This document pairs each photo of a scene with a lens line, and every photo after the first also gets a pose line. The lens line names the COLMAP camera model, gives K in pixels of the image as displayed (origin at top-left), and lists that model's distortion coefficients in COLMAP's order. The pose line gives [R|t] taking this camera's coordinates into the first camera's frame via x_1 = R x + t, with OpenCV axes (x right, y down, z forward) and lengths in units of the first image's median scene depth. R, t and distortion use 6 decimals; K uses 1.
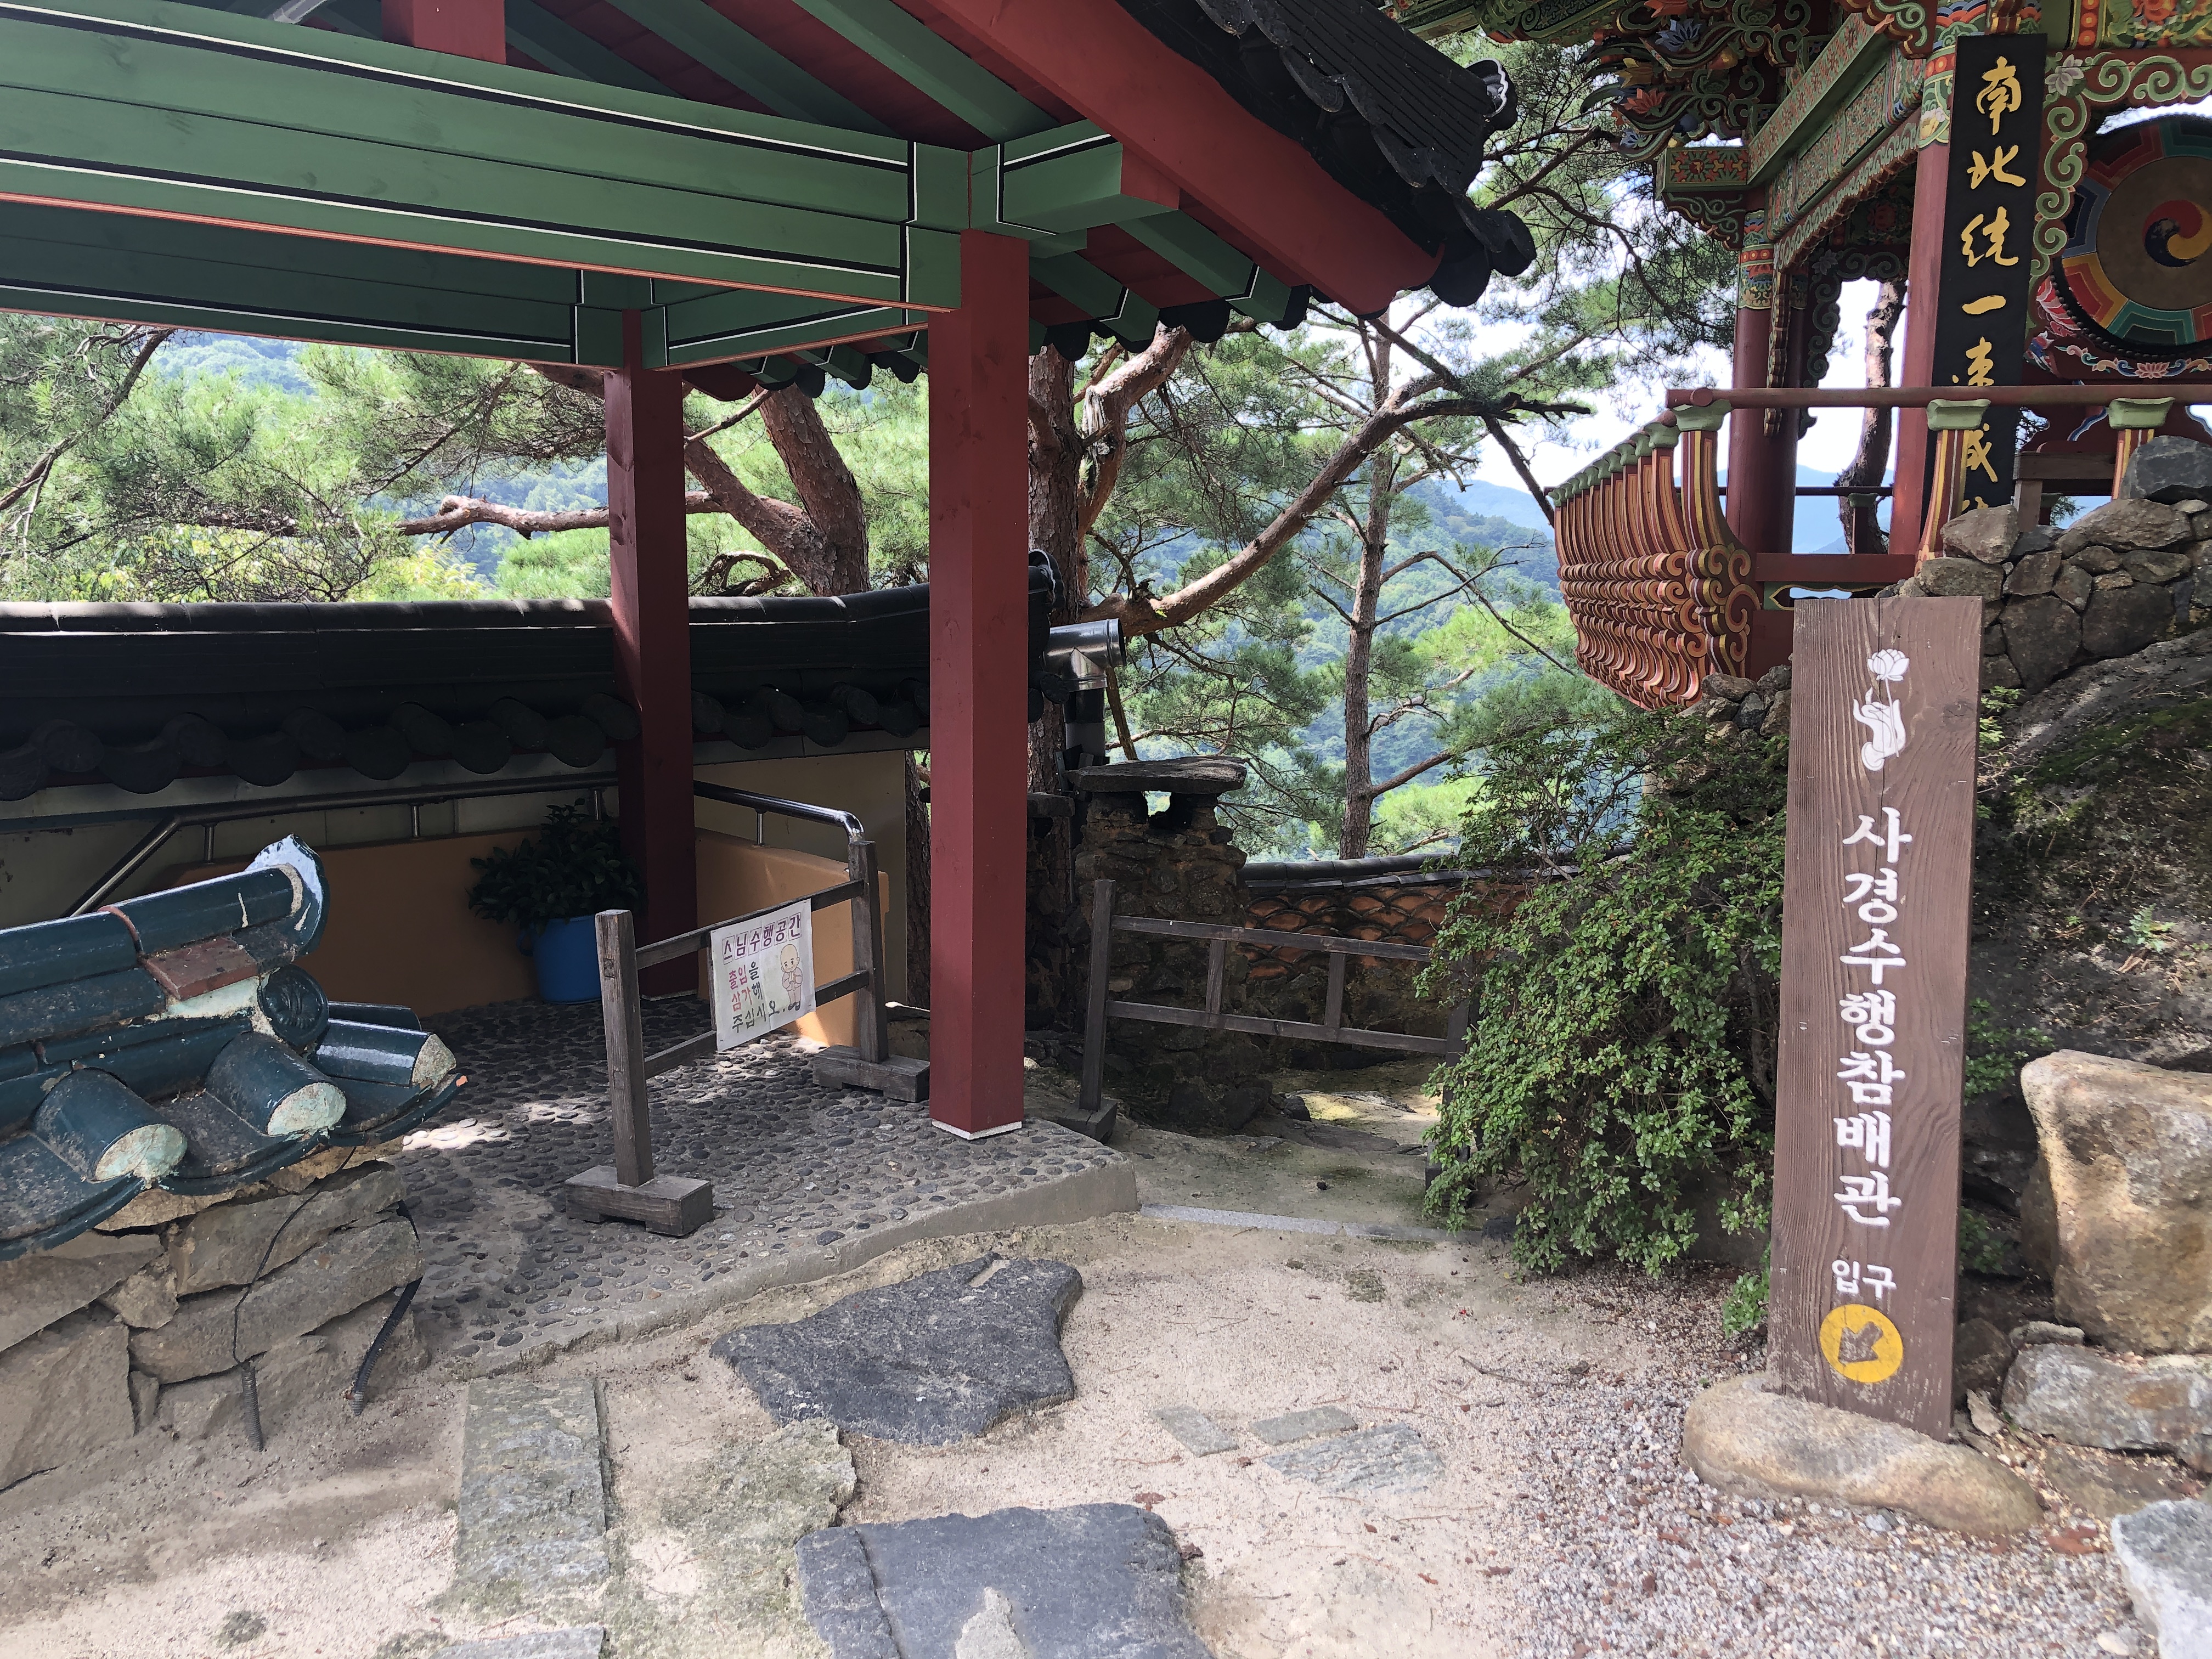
lens RADIAL K [[1811.0, 0, 1091.3], [0, 1811.0, 816.8], [0, 0, 1]] dist [0.029541, -0.021650]
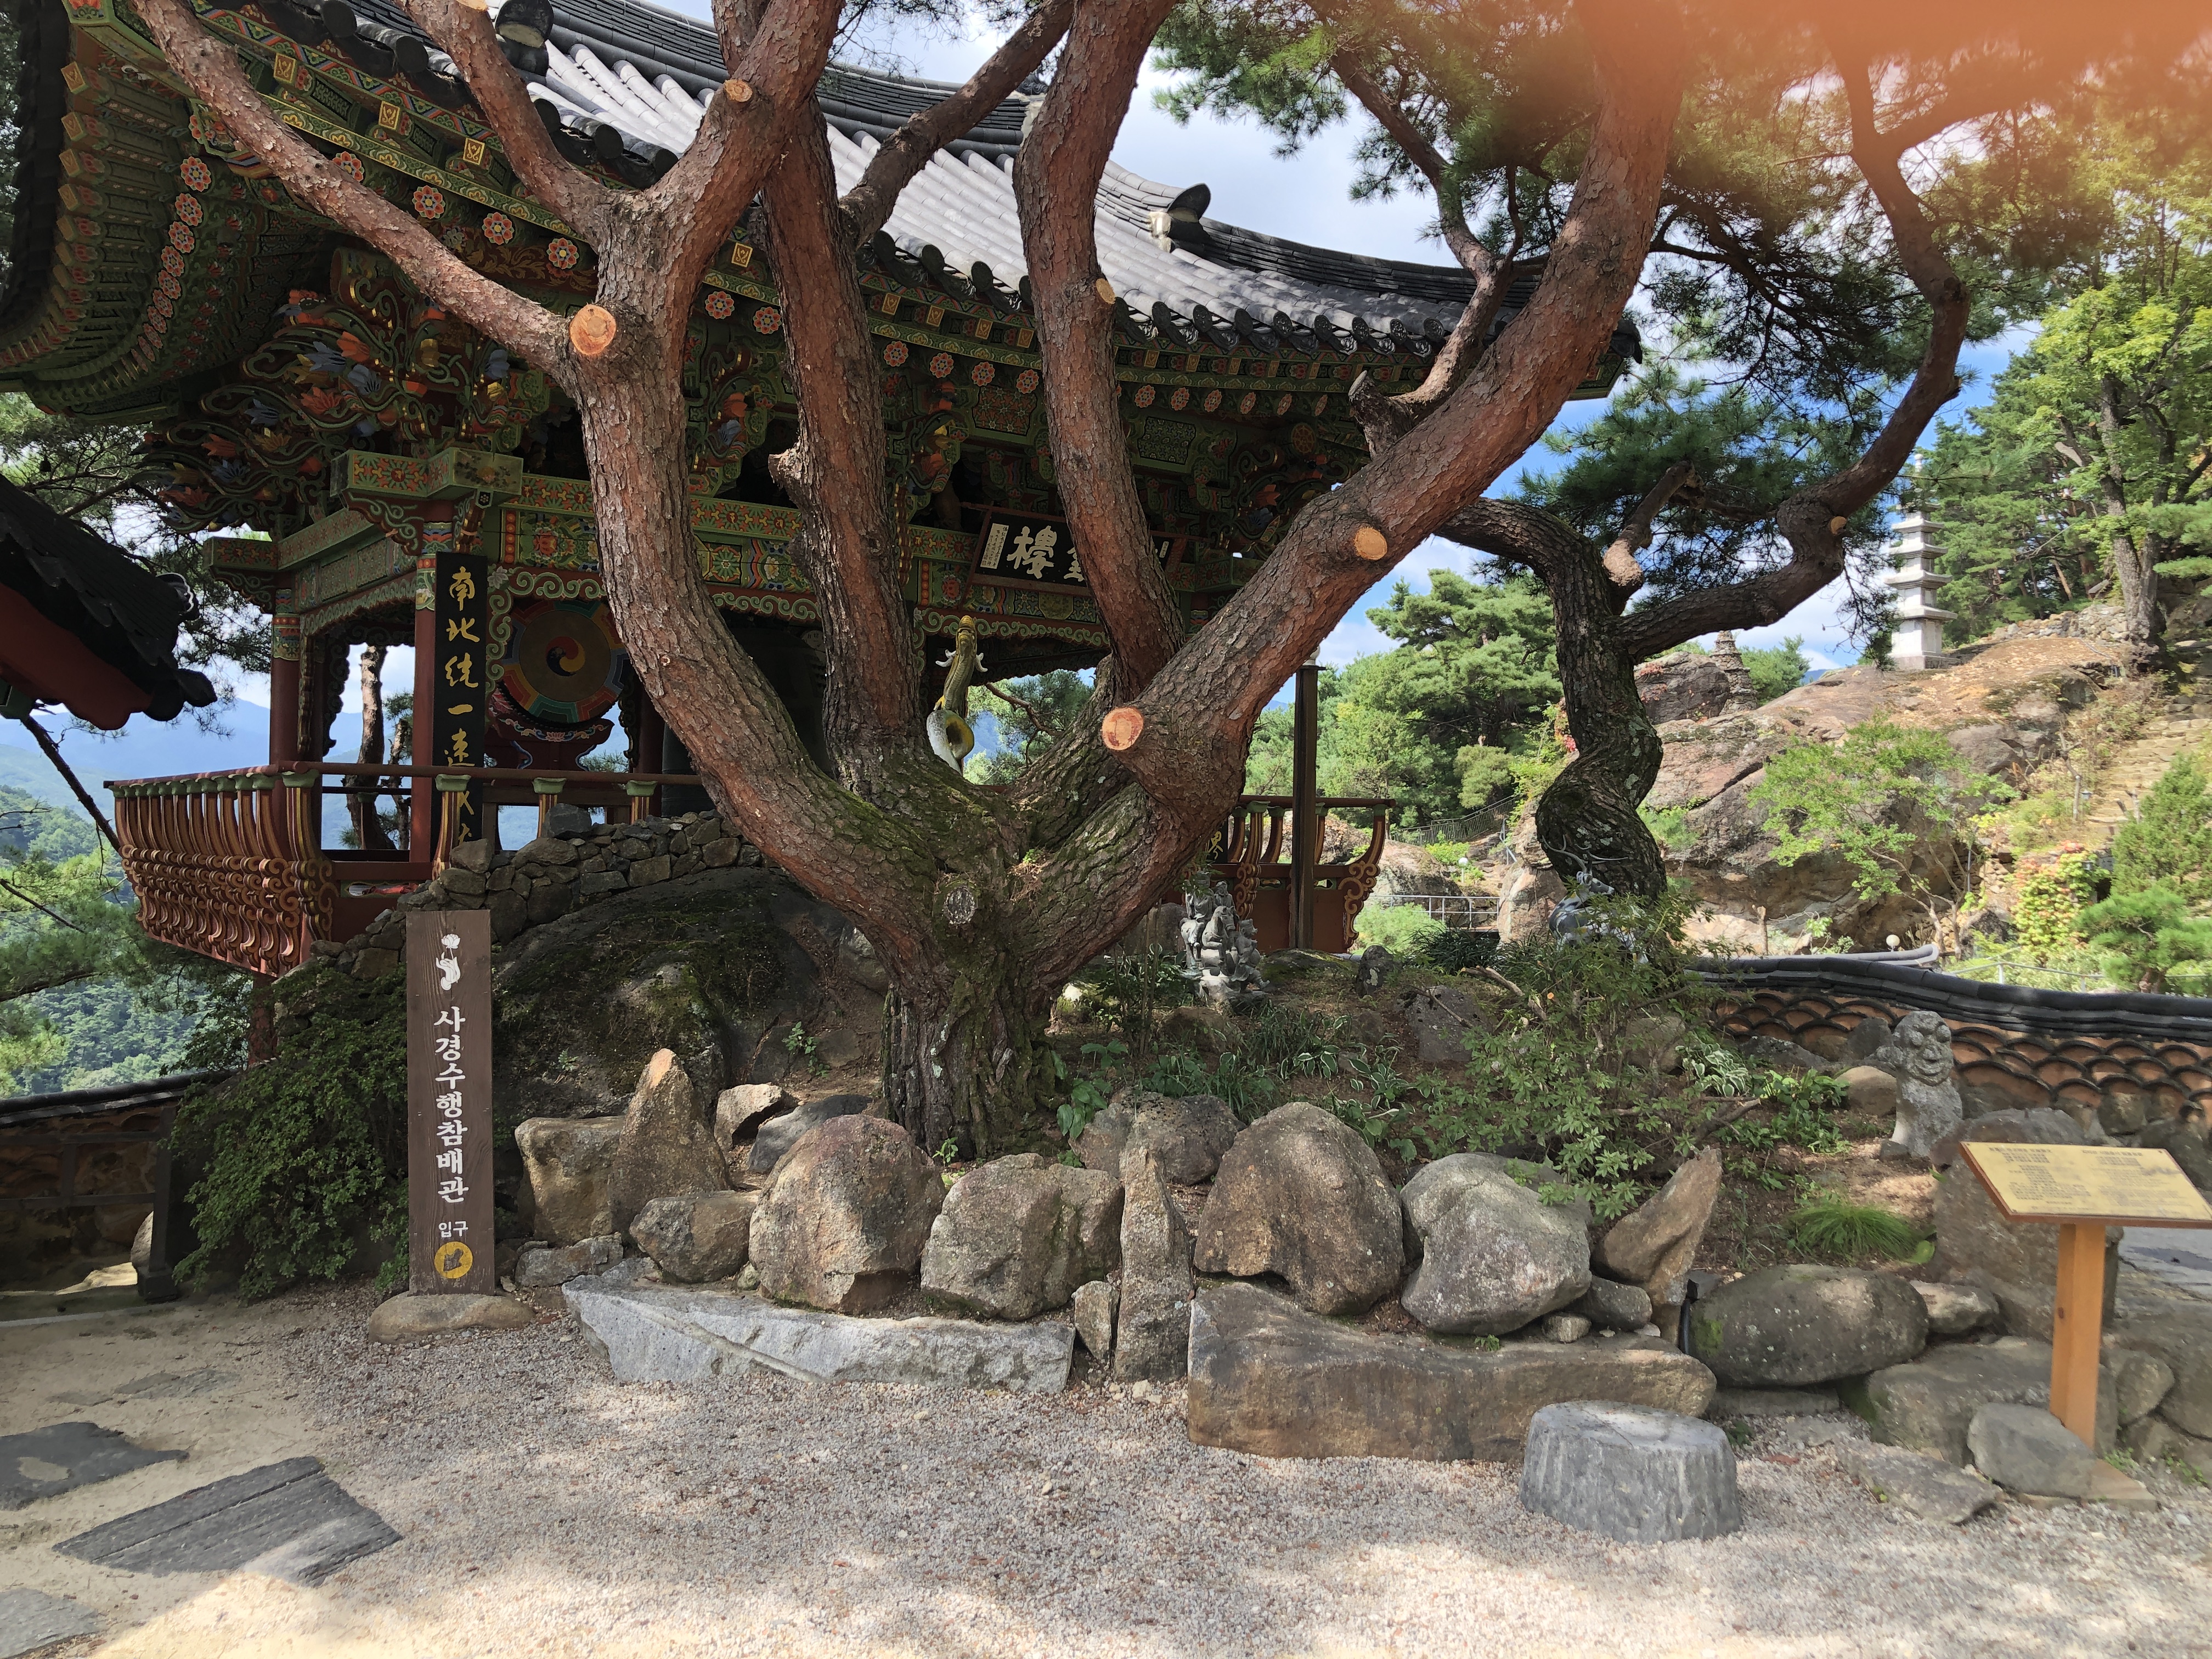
lens RADIAL K [[1811.0, 0, 1093.9], [0, 1811.0, 813.7], [0, 0, 1]] dist [0.029541, -0.021650]
pose [[0.695095, 0.009273, 0.718858, -0.489797], [0.085723, 0.991714, -0.095683, 0.032722], [-0.713789, 0.128132, 0.688540, -0.883281]]
